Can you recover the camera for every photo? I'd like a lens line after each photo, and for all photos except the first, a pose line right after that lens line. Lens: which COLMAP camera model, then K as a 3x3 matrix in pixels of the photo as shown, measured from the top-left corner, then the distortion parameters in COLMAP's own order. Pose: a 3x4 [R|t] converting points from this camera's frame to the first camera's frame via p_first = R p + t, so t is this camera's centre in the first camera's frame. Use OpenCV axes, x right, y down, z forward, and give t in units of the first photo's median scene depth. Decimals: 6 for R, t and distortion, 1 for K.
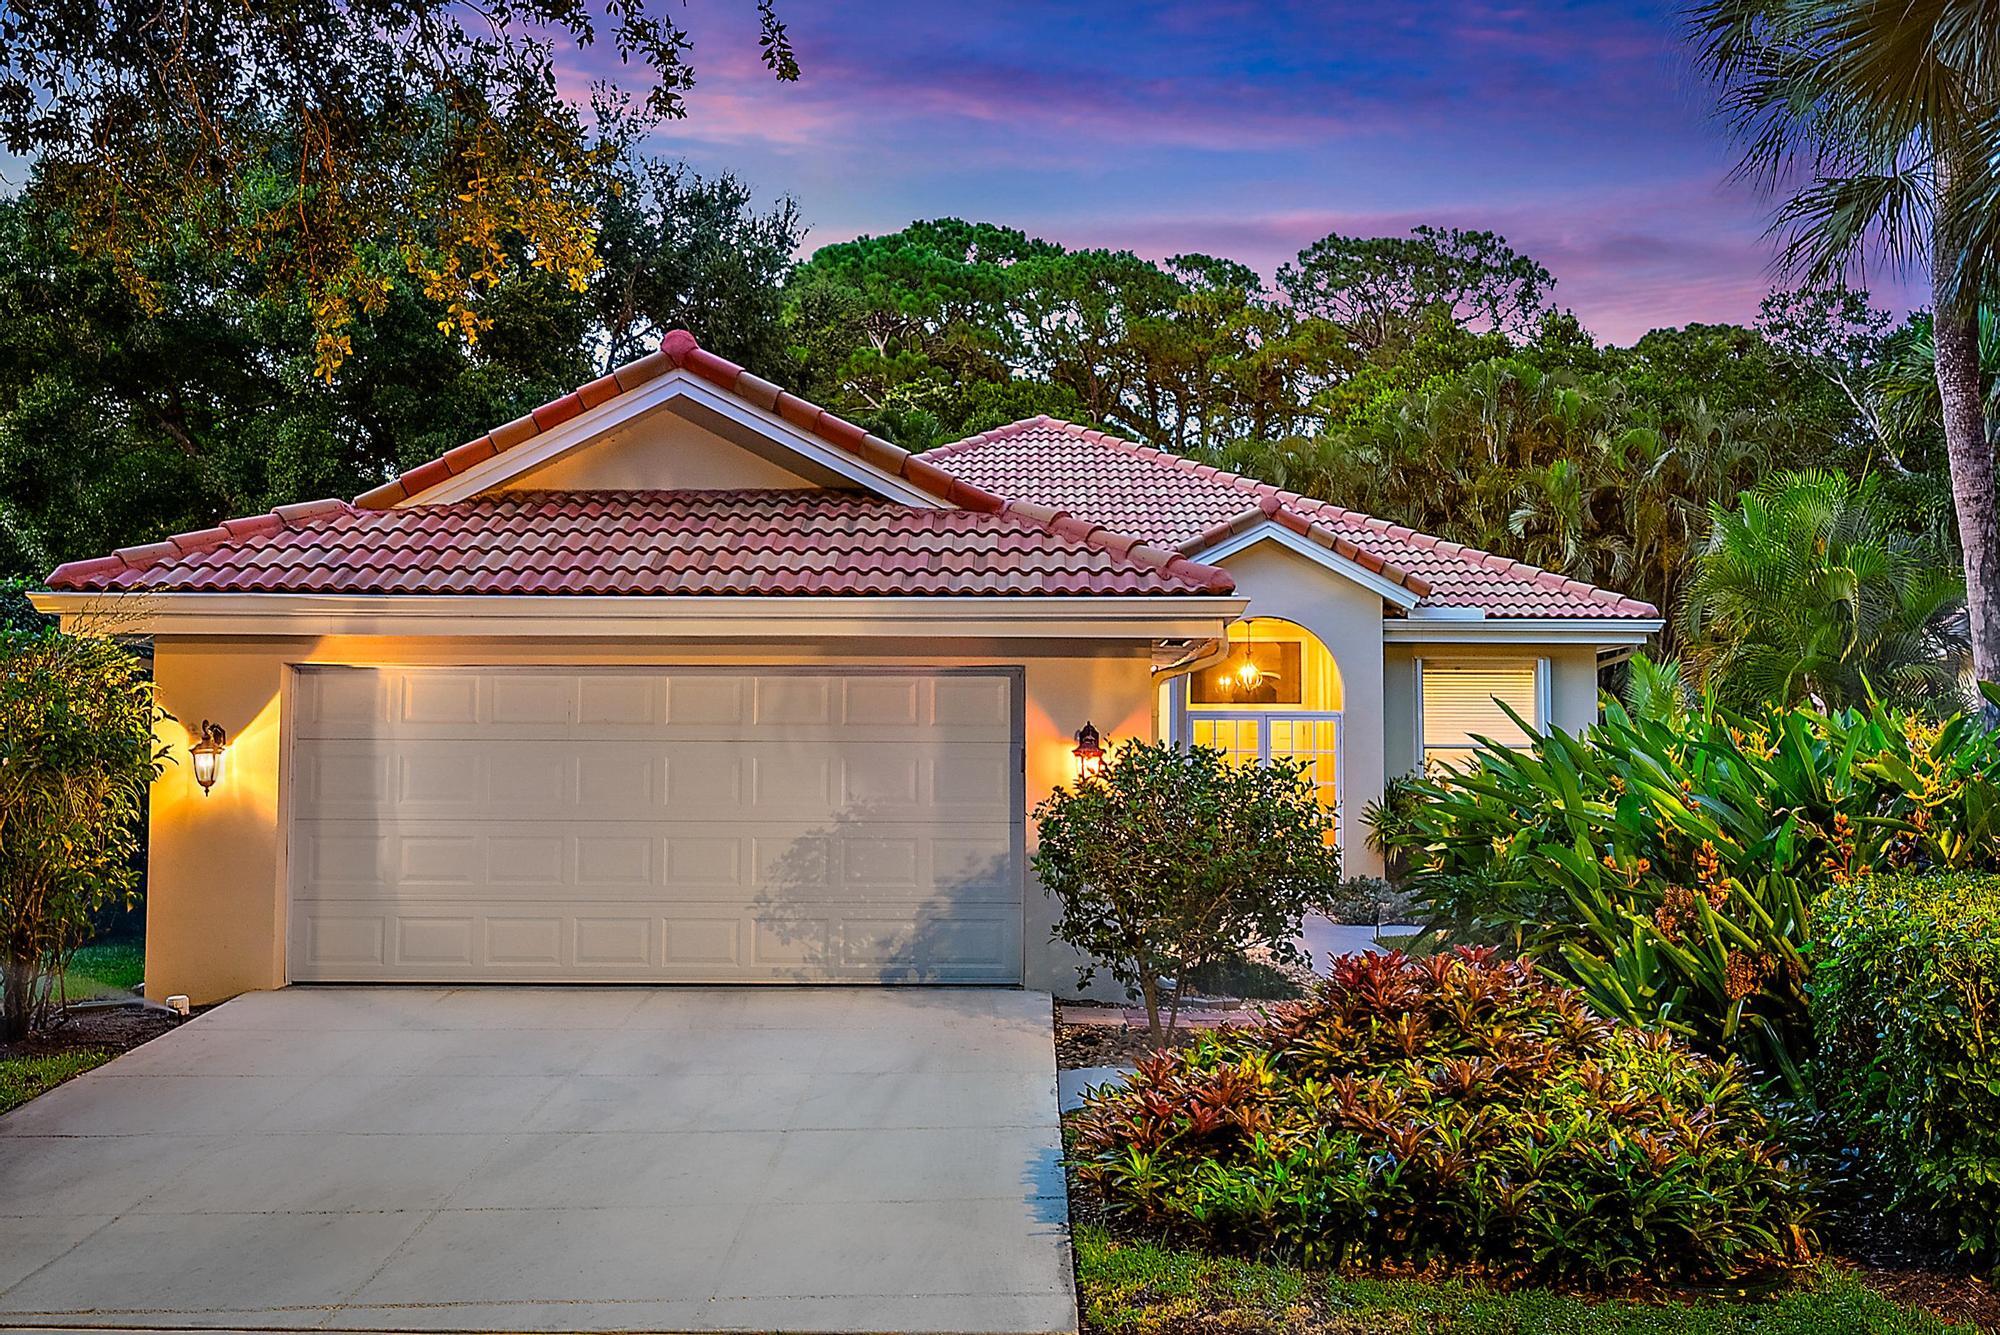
lens RADIAL K [[2127.6, 0, 1000.7], [0, 2127.6, 653.5], [0, 0, 1]] dist [0.019514, 0.000000]
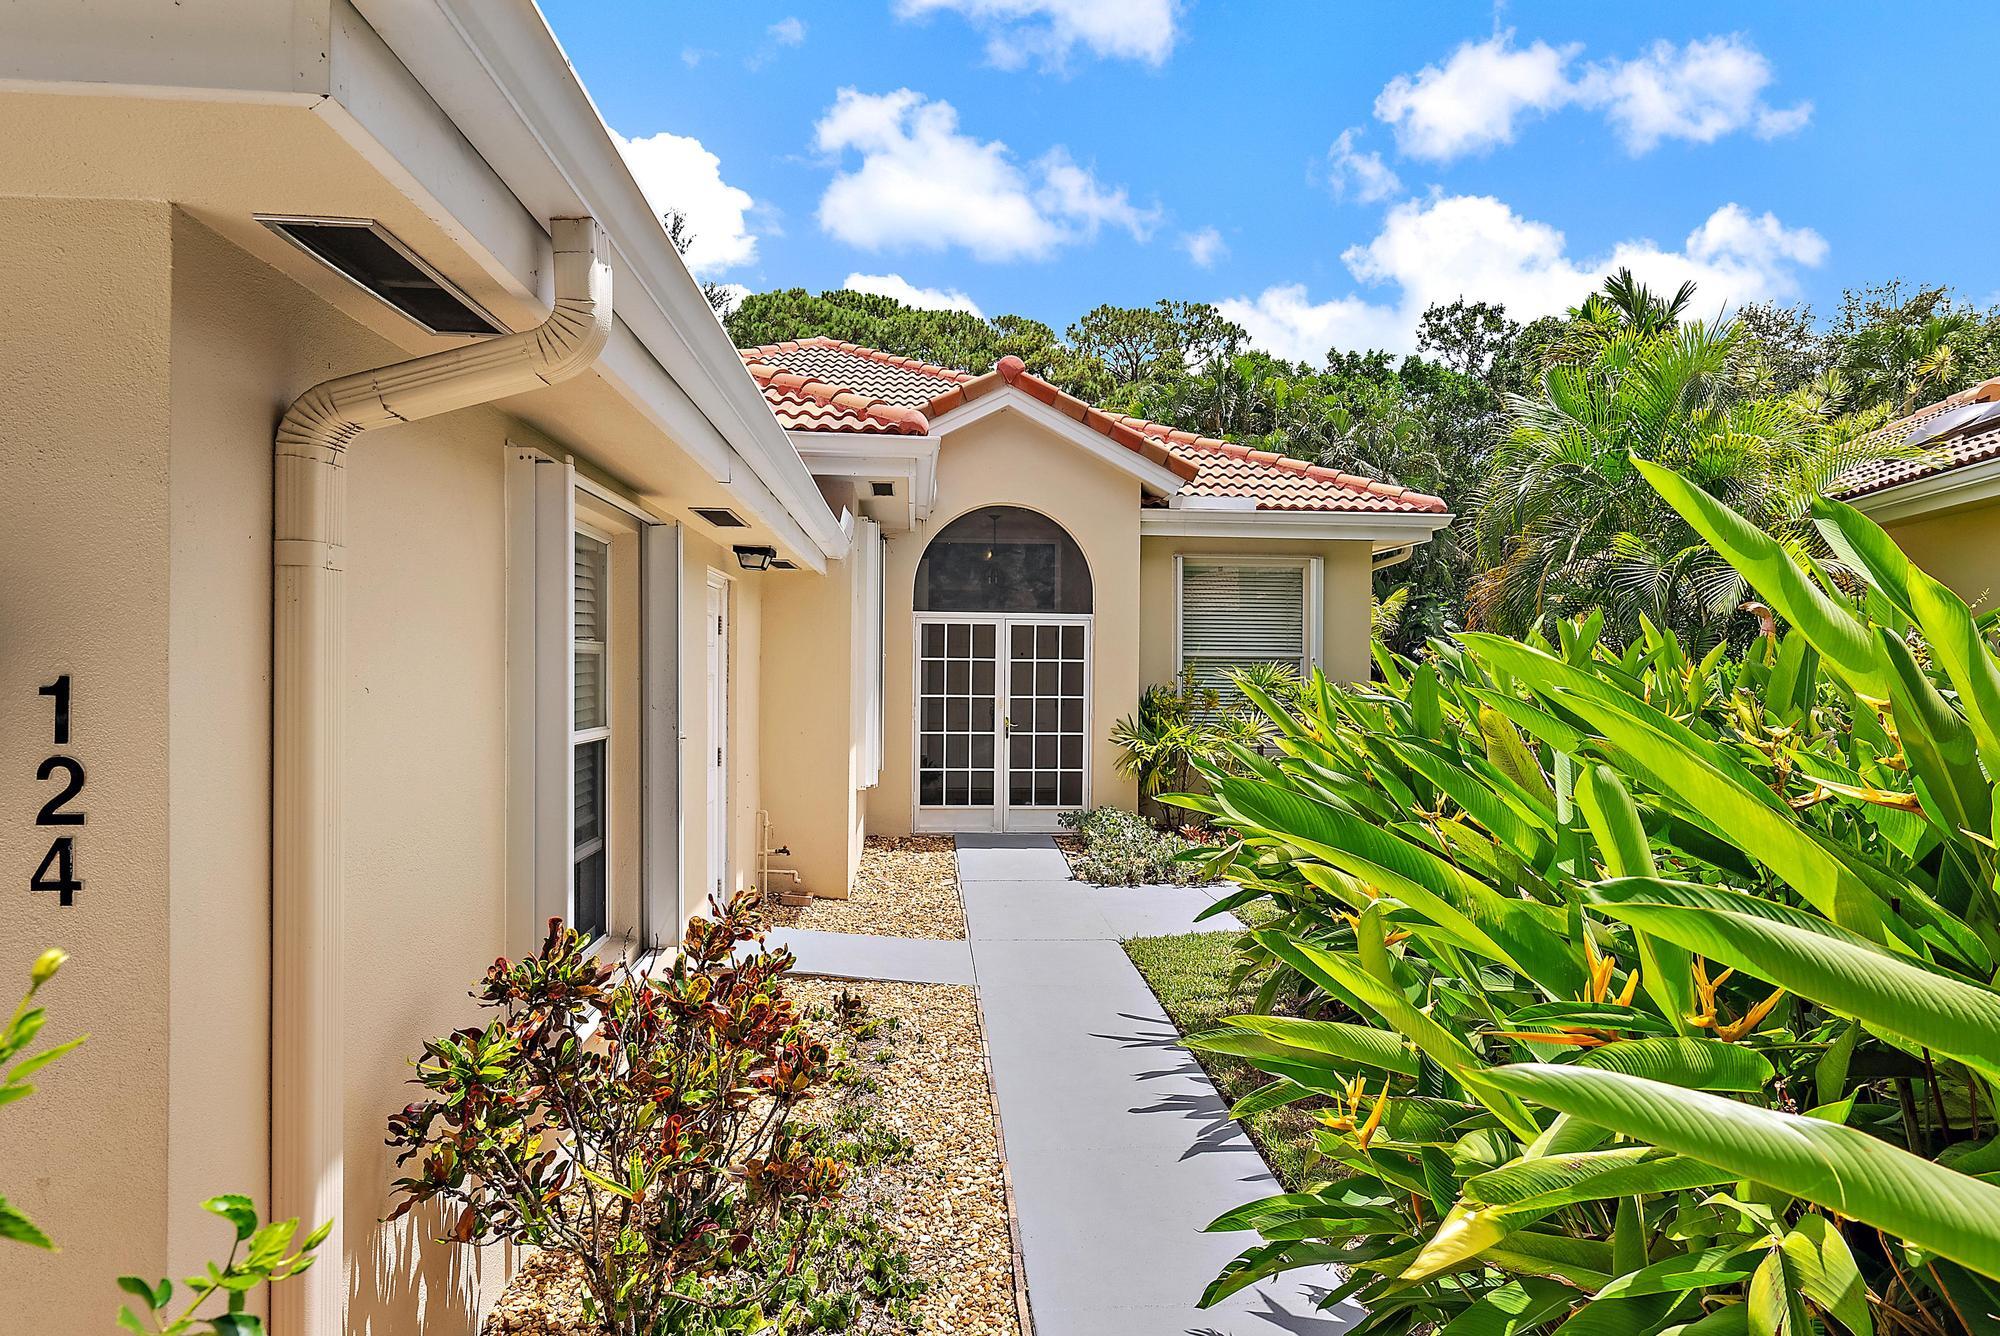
lens RADIAL K [[1113.6, 0, 1013.8], [0, 1113.6, 662.4], [0, 0, 1]] dist [0.003477, -0.002513]
pose [[0.997252, 0.005877, 0.073849, 0.058503], [-0.010102, 0.998325, 0.056958, 0.013052], [-0.073391, -0.057547, 0.995642, 0.338091]]
